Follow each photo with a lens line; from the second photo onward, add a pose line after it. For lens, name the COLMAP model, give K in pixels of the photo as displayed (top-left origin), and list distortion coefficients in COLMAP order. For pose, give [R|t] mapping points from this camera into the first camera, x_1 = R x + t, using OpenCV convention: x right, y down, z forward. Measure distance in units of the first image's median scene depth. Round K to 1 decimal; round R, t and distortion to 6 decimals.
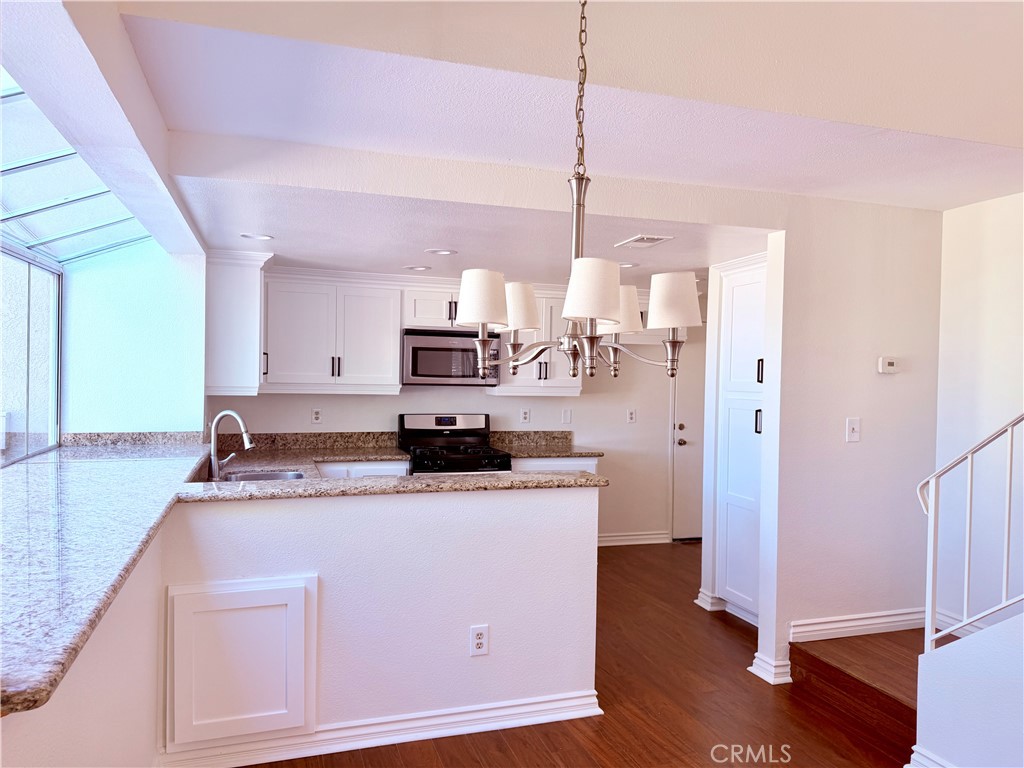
lens RADIAL K [[715.5, 0, 508.6], [0, 715.5, 384.2], [0, 0, 1]] dist [0.056082, -0.024307]
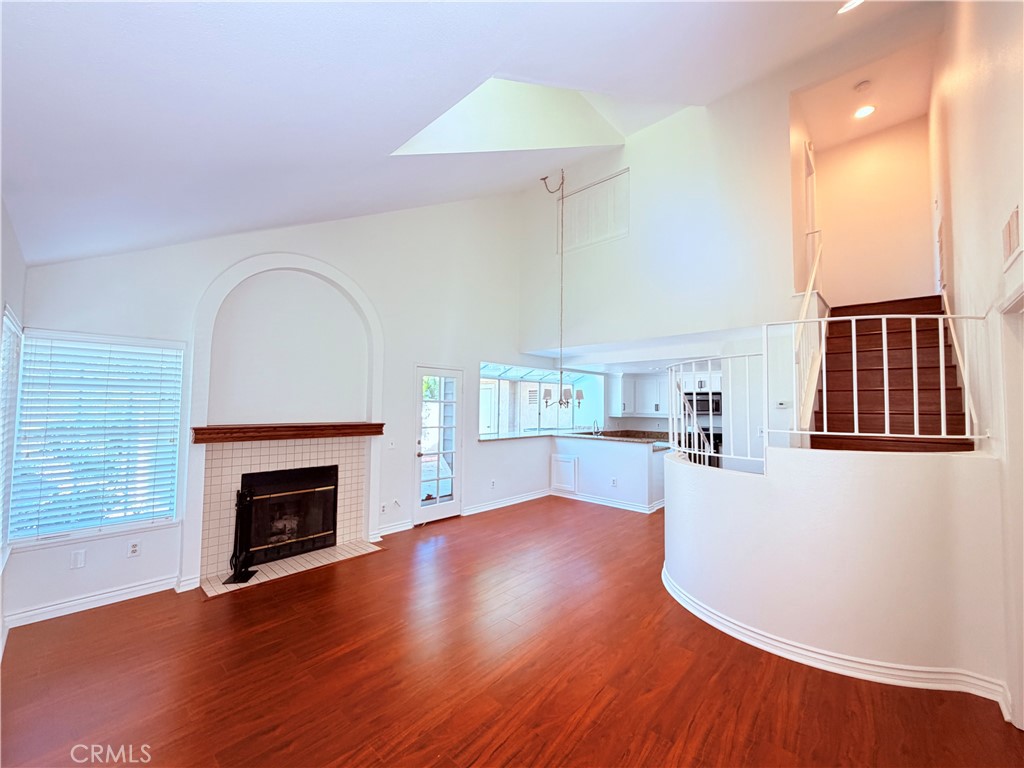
lens RADIAL K [[412.6, 0, 507.5], [0, 412.6, 386.9], [0, 0, 1]] dist [0.001327, 0.000774]
pose [[0.455492, -0.055120, -0.888532, 0.892053], [-0.015536, 0.997437, -0.069841, 0.015652], [0.890104, 0.045616, 0.453469, -0.248434]]
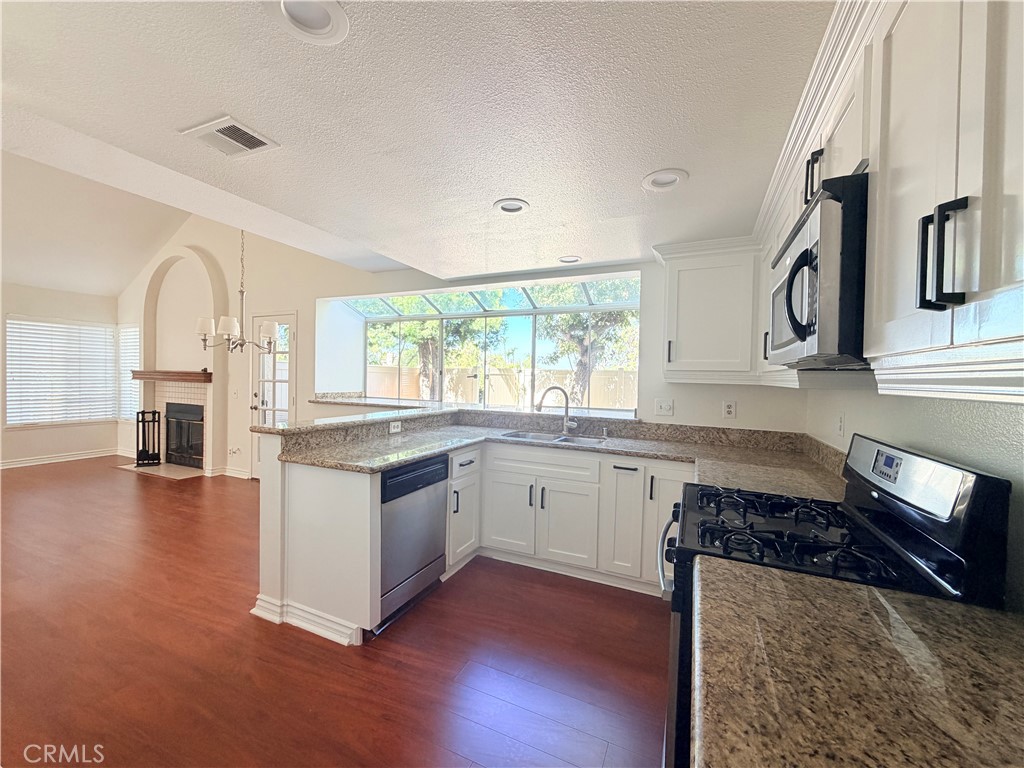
lens RADIAL K [[412.6, 0, 511.2], [0, 412.6, 383.6], [0, 0, 1]] dist [0.001327, 0.000774]
pose [[-0.690891, -0.022166, -0.722619, 0.207728], [-0.045652, 0.998873, 0.013008, 0.016578], [0.721516, 0.041976, -0.691124, 1.088023]]
